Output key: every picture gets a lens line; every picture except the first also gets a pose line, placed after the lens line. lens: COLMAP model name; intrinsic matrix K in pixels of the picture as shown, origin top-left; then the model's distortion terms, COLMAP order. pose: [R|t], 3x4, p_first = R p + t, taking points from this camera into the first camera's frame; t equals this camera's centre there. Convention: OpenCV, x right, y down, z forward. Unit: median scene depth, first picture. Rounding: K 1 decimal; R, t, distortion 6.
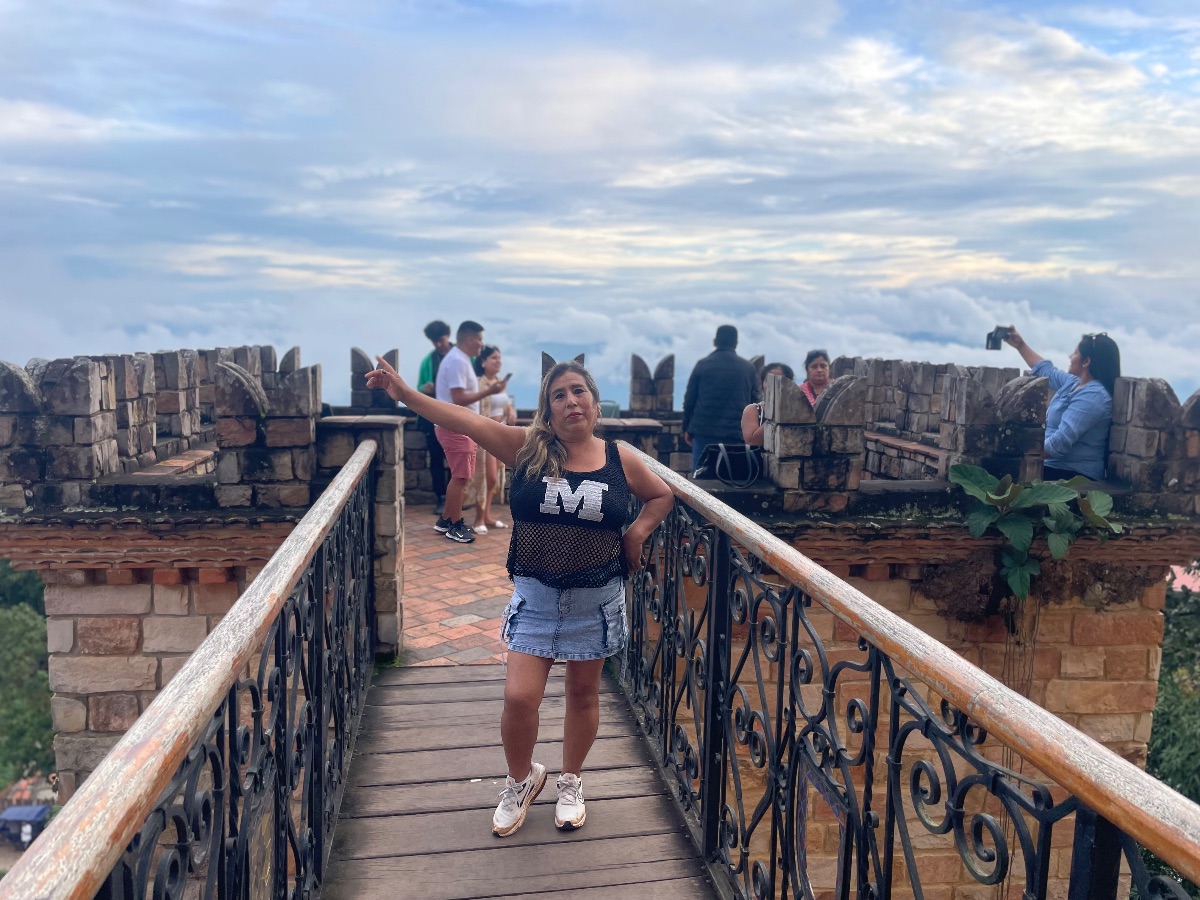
lens RADIAL K [[909.8, 0, 598.2], [0, 909.8, 445.0], [0, 0, 1]] dist [0.081931, -0.116498]
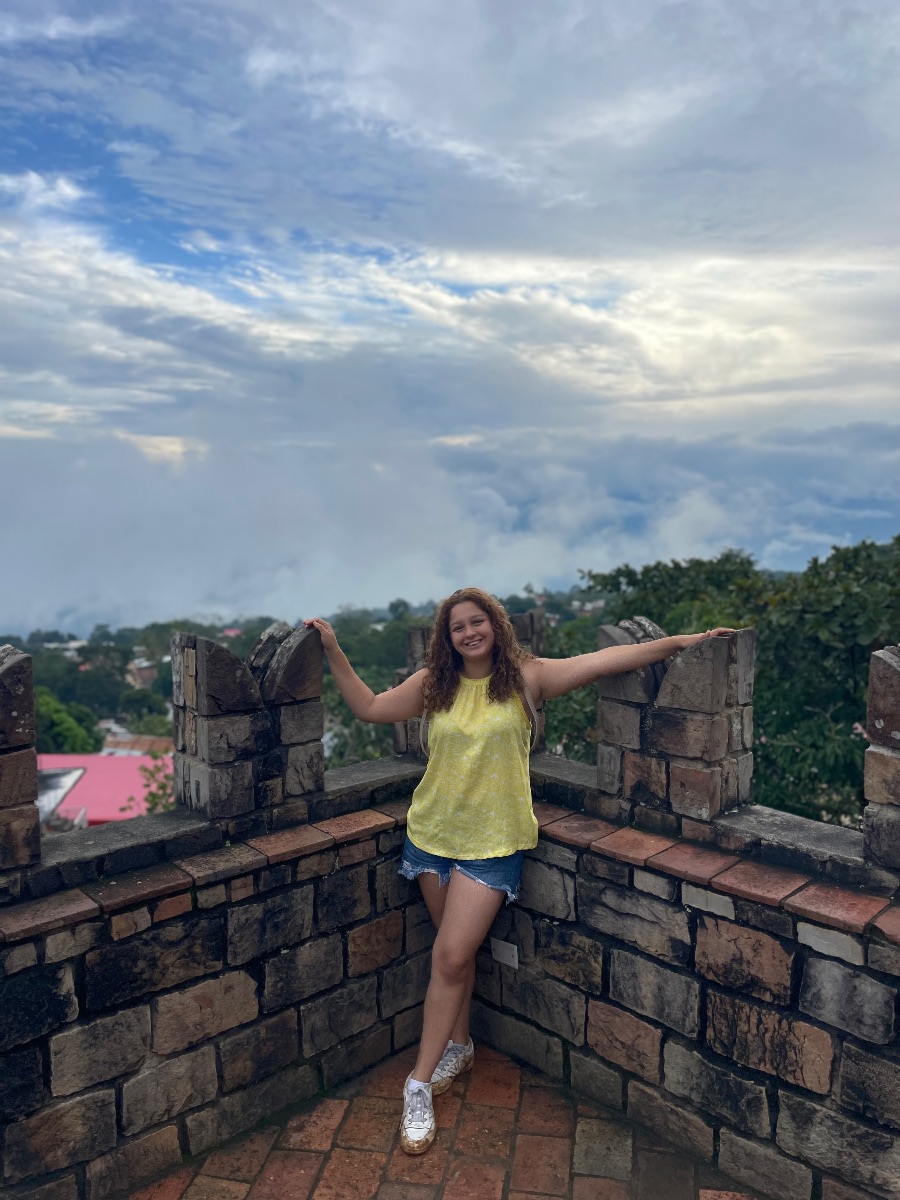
lens RADIAL K [[909.8, 0, 448.3], [0, 909.8, 596.9], [0, 0, 1]] dist [0.081931, -0.116498]
pose [[0.819214, -0.078992, 0.568022, 0.069233], [0.097151, 0.995268, -0.001706, -0.222960], [-0.565199, 0.056581, 0.823012, 1.503563]]
